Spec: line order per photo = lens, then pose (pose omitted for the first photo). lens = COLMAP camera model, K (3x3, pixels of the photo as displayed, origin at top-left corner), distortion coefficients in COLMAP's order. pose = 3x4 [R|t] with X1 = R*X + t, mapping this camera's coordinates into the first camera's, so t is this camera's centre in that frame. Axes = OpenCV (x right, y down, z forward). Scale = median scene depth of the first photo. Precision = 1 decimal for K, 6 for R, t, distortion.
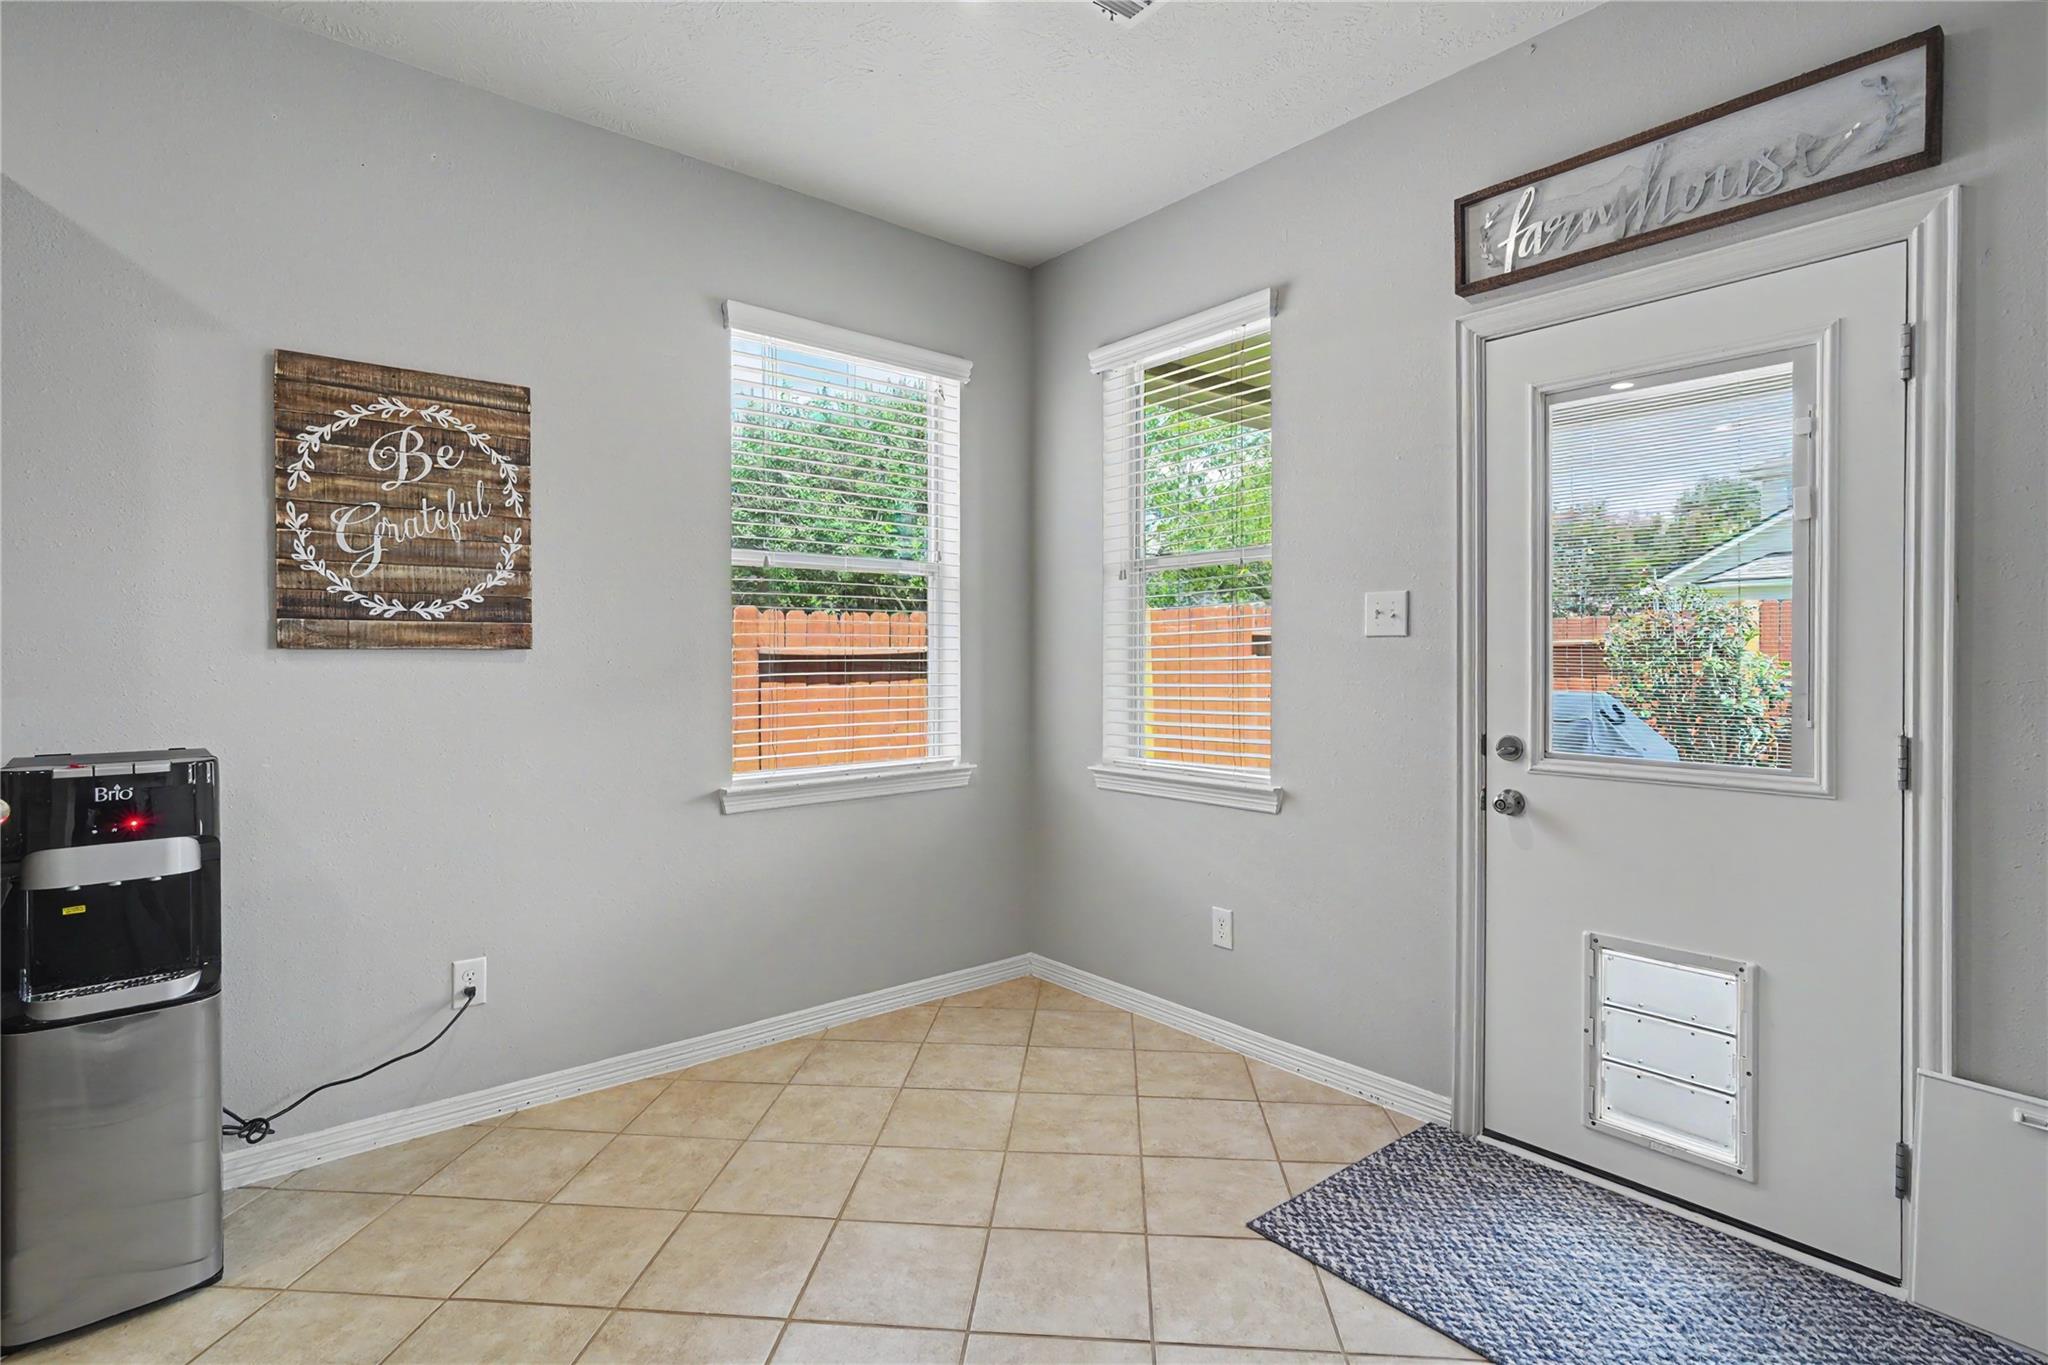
lens RADIAL K [[978.6, 0, 1021.4], [0, 978.6, 661.3], [0, 0, 1]] dist [-0.013956, 0.007751]
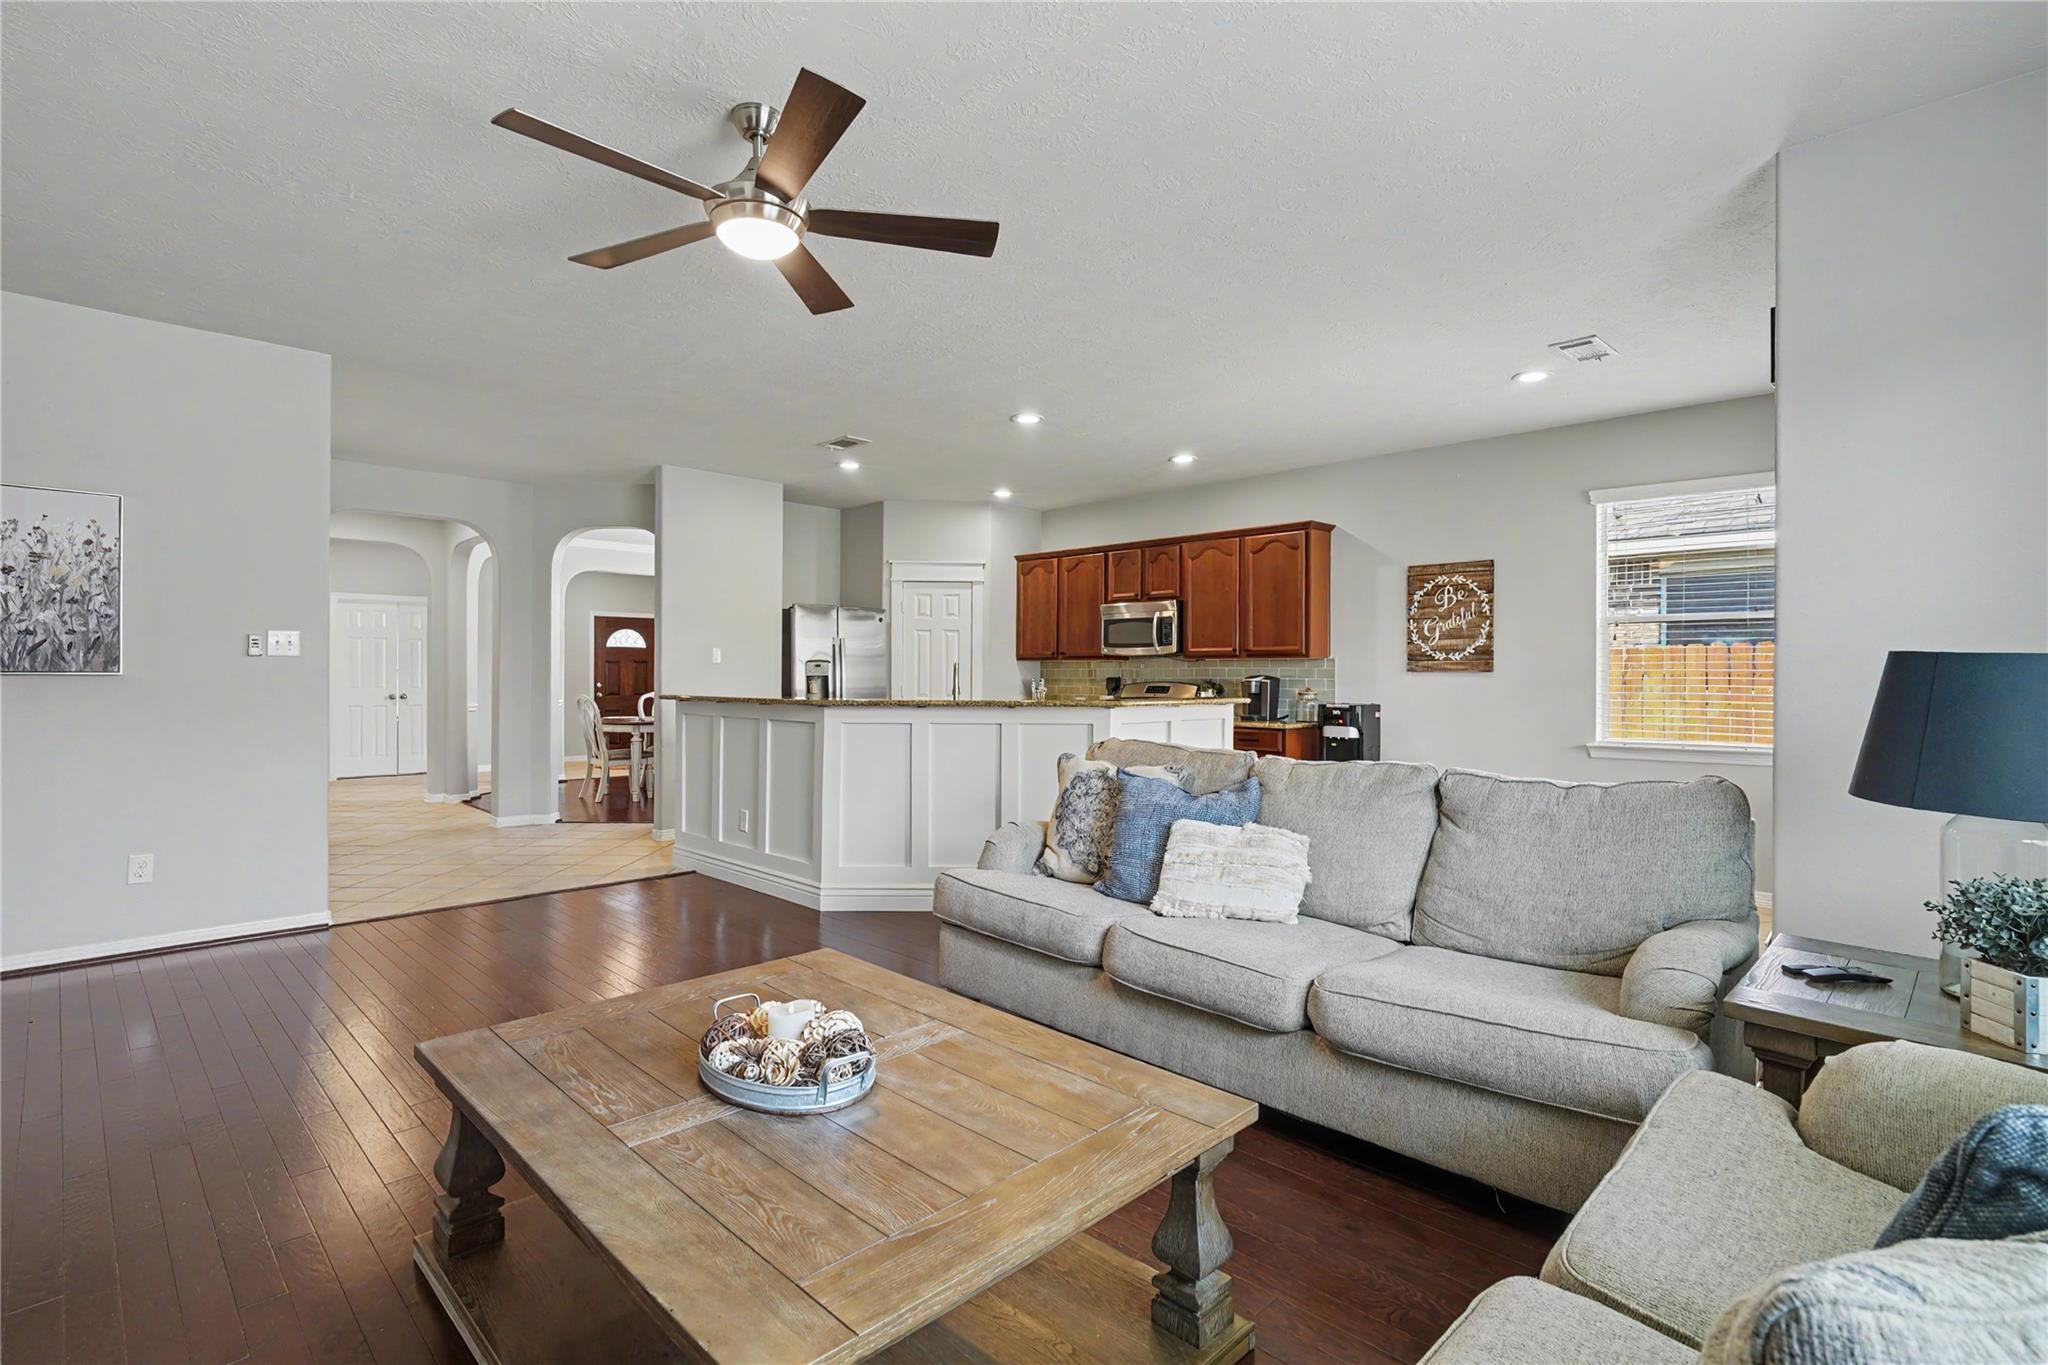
lens RADIAL K [[978.6, 0, 1022.9], [0, 978.6, 672.4], [0, 0, 1]] dist [-0.013956, 0.007751]
pose [[0.080619, -0.003078, -0.996740, 1.831935], [-0.010235, 0.999940, -0.003915, 0.010287], [0.996692, 0.010517, 0.080583, -0.321644]]
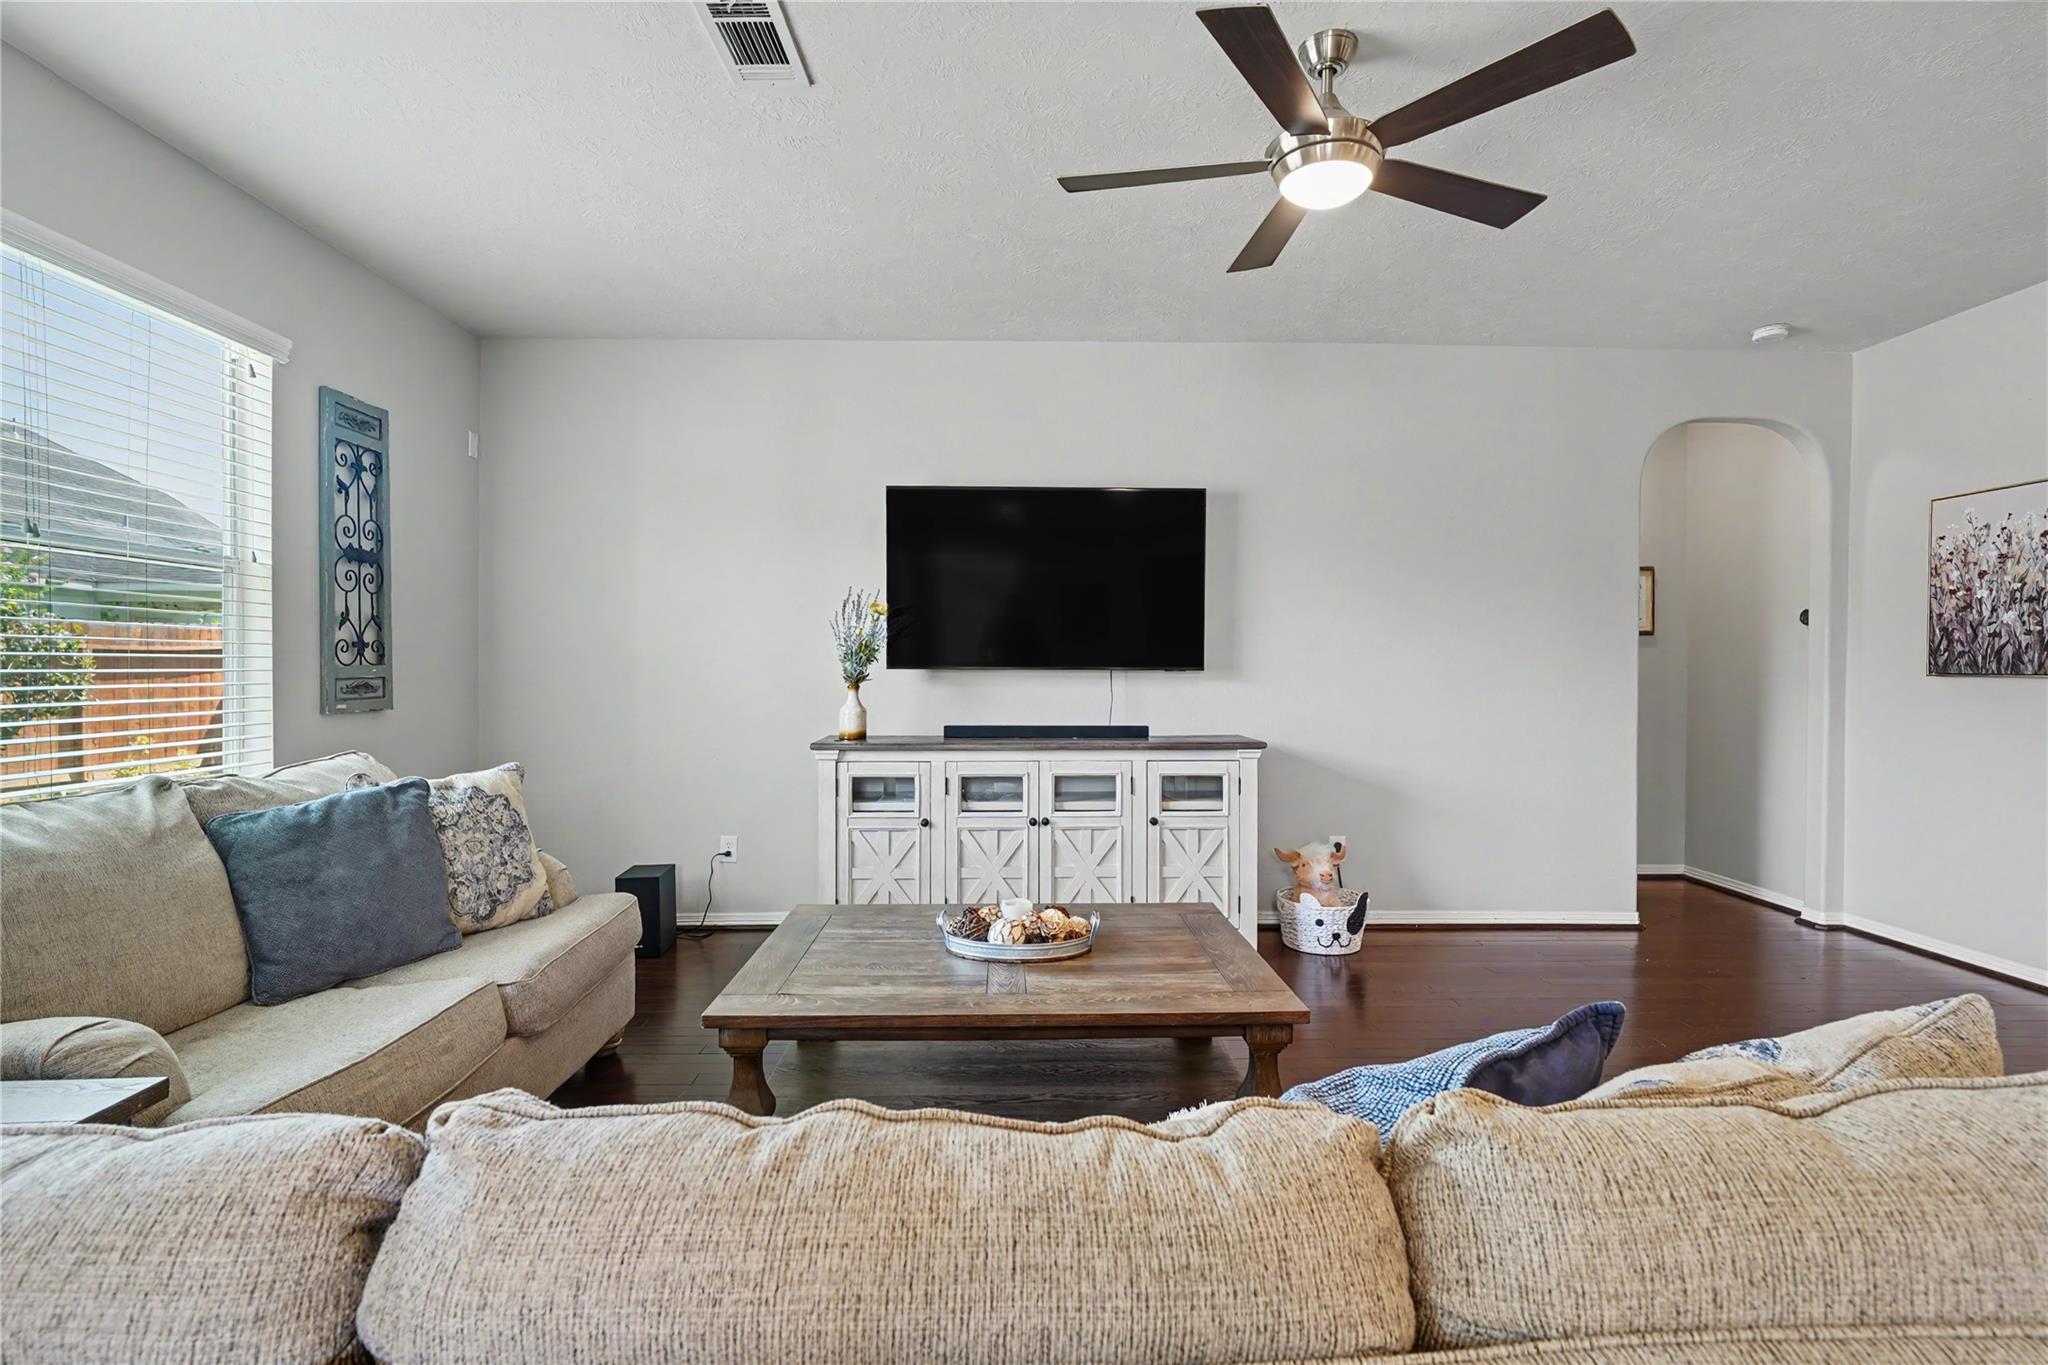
lens RADIAL K [[978.6, 0, 1027.6], [0, 978.6, 661.4], [0, 0, 1]] dist [-0.013956, 0.007751]
pose [[-0.774949, -0.004348, 0.632009, 0.351856], [-0.001467, 0.999986, 0.005080, -0.006835], [-0.632022, 0.003009, -0.774945, 0.406857]]
